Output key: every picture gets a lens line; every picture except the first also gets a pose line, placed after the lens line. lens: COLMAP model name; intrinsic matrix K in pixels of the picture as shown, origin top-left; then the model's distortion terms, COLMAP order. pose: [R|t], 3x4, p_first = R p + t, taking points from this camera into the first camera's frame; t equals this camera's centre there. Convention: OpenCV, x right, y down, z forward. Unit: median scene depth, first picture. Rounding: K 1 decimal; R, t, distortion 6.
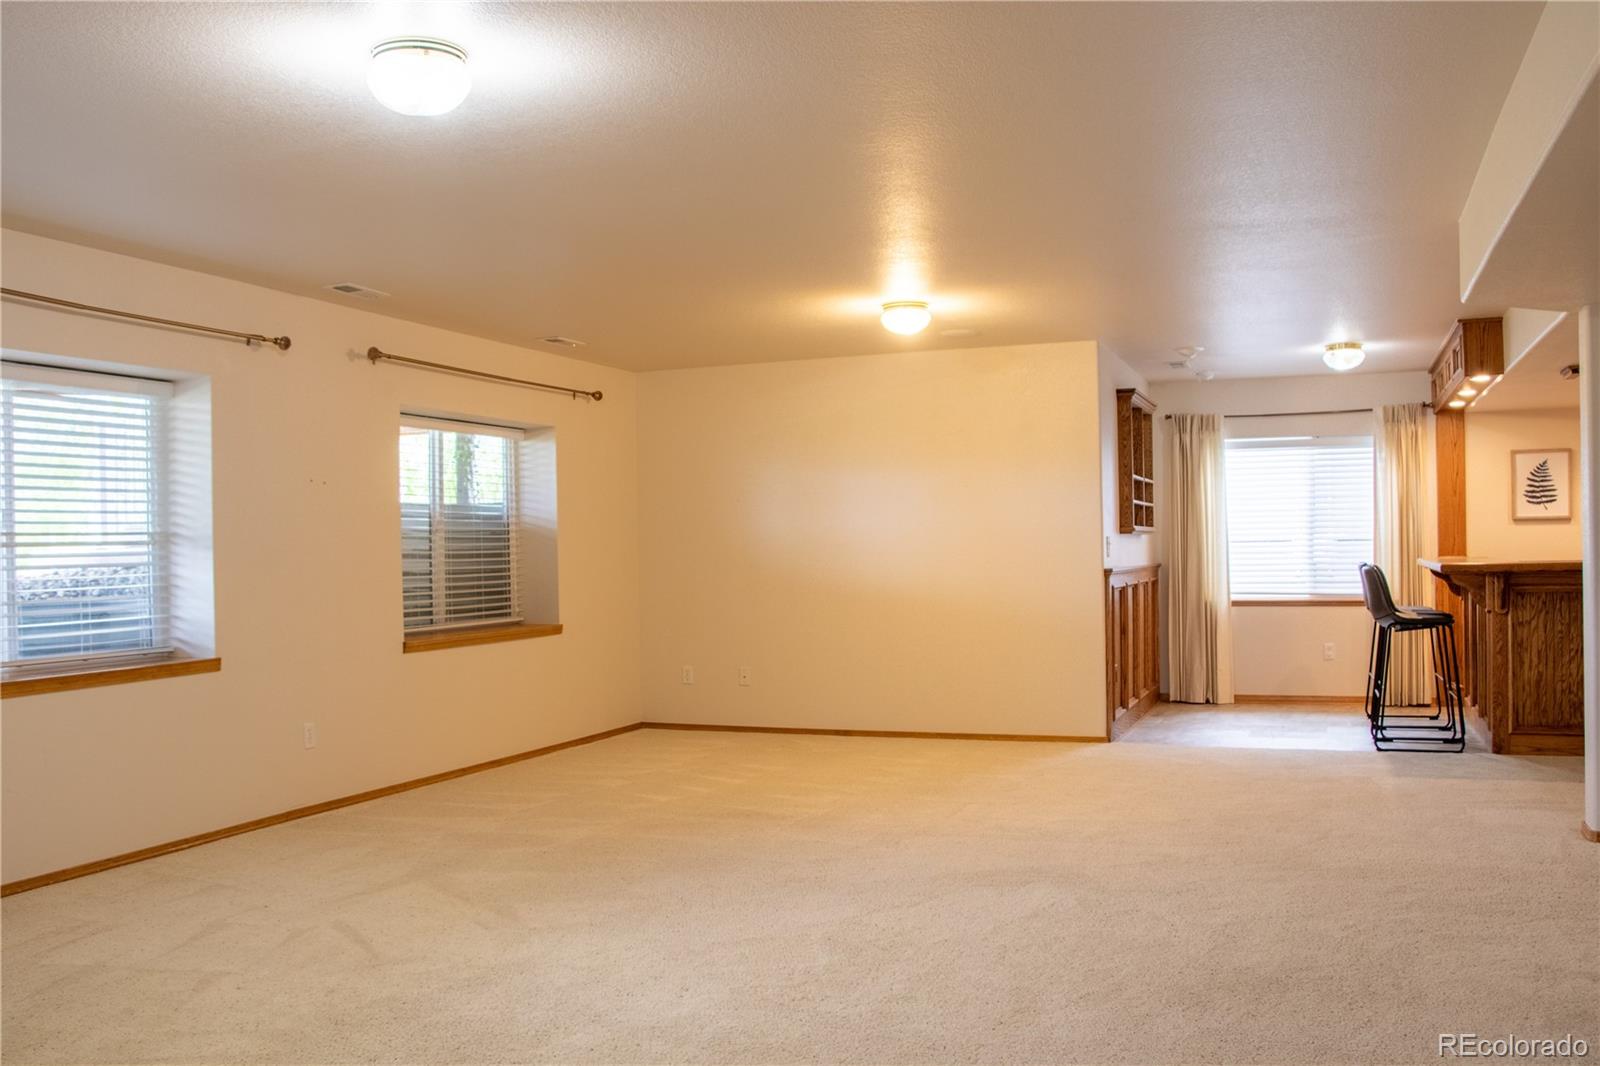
lens RADIAL K [[1382.0, 0, 799.7], [0, 1382.0, 560.8], [0, 0, 1]] dist [-0.152833, 0.163663]
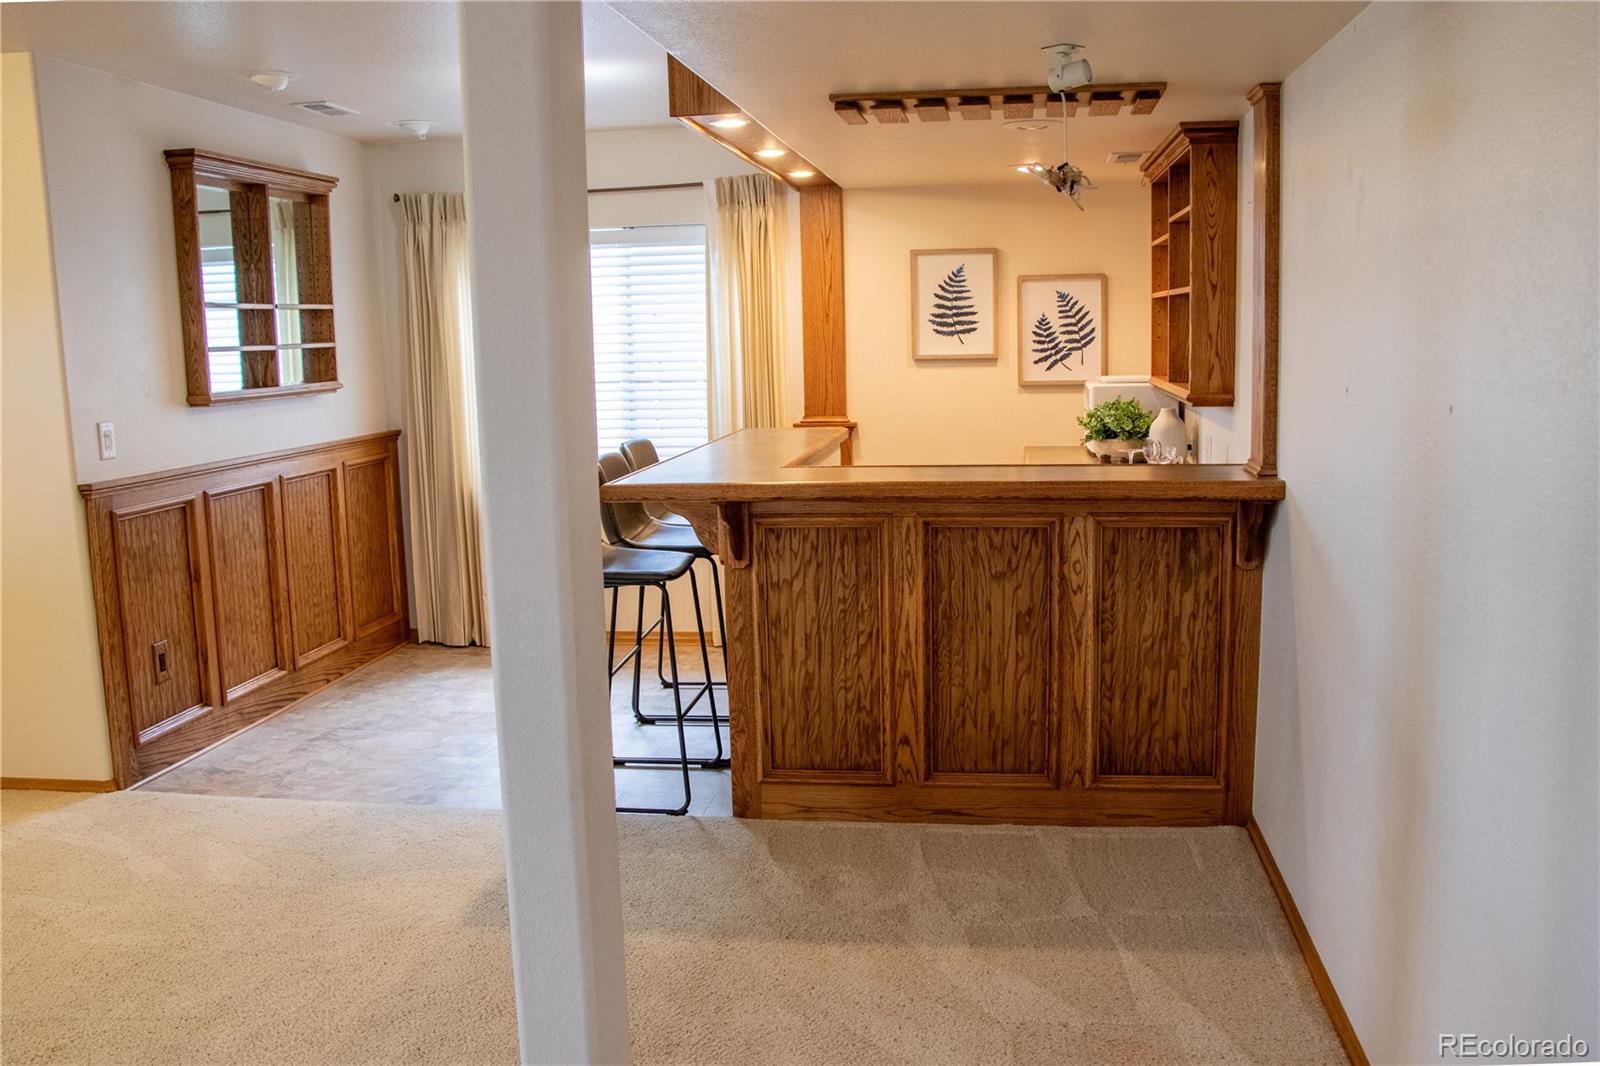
lens RADIAL K [[1382.0, 0, 799.7], [0, 1382.0, 560.8], [0, 0, 1]] dist [-0.152833, 0.163663]
pose [[0.978093, -0.042121, 0.203863, 0.343596], [0.010033, 0.987716, 0.155940, -0.039156], [-0.207927, -0.150478, 0.966500, 0.364847]]
